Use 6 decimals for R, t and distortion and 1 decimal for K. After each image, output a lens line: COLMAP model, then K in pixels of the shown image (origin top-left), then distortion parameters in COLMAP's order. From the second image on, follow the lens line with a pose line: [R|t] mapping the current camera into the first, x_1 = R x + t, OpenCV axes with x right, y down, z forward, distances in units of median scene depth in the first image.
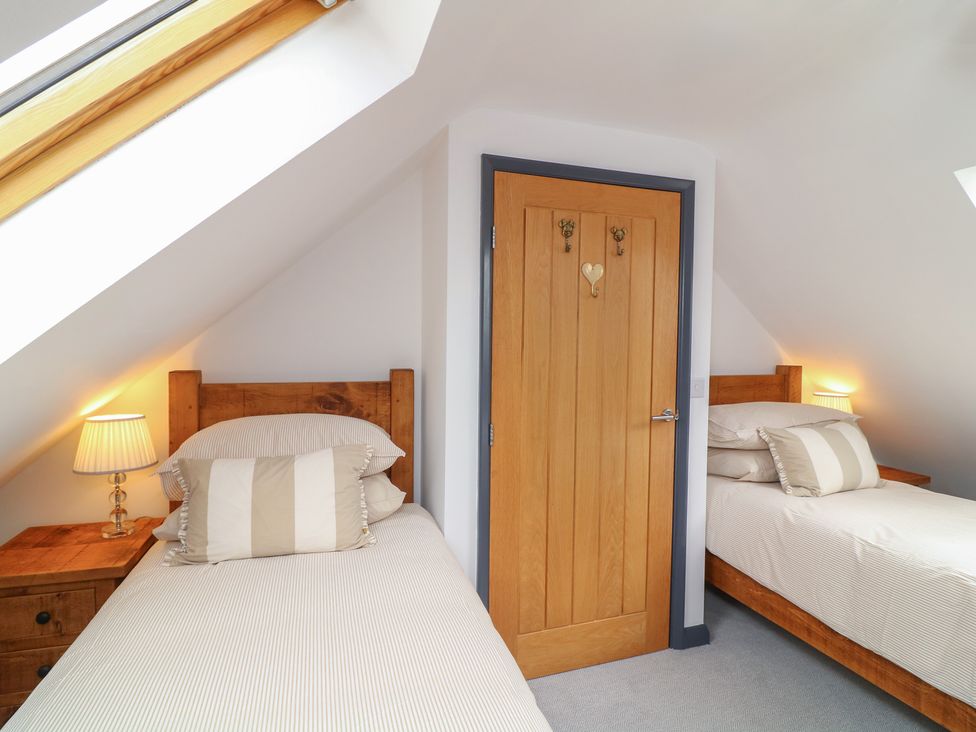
lens RADIAL K [[526.4, 0, 489.3], [0, 526.4, 357.6], [0, 0, 1]] dist [0.000892, -0.012947]
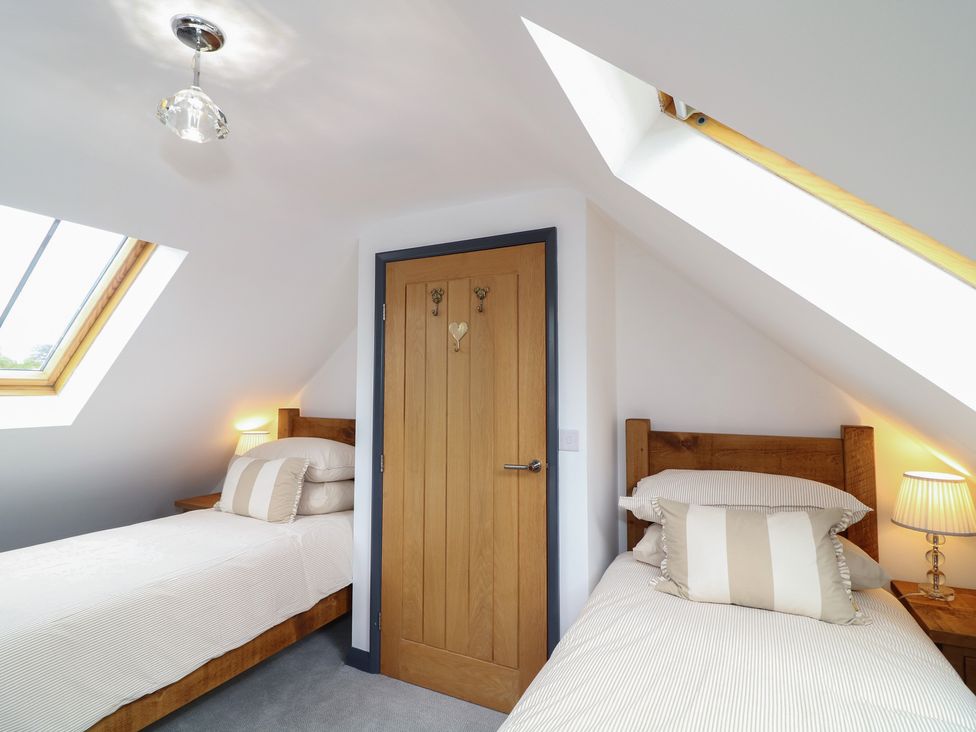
lens RADIAL K [[533.9, 0, 484.4], [0, 533.9, 353.9], [0, 0, 1]] dist [0.011172, -0.018532]
pose [[0.683572, -0.051231, -0.728083, 1.056486], [-0.021673, 0.995669, -0.090407, -0.006978], [0.729561, 0.077579, 0.679501, 0.254742]]
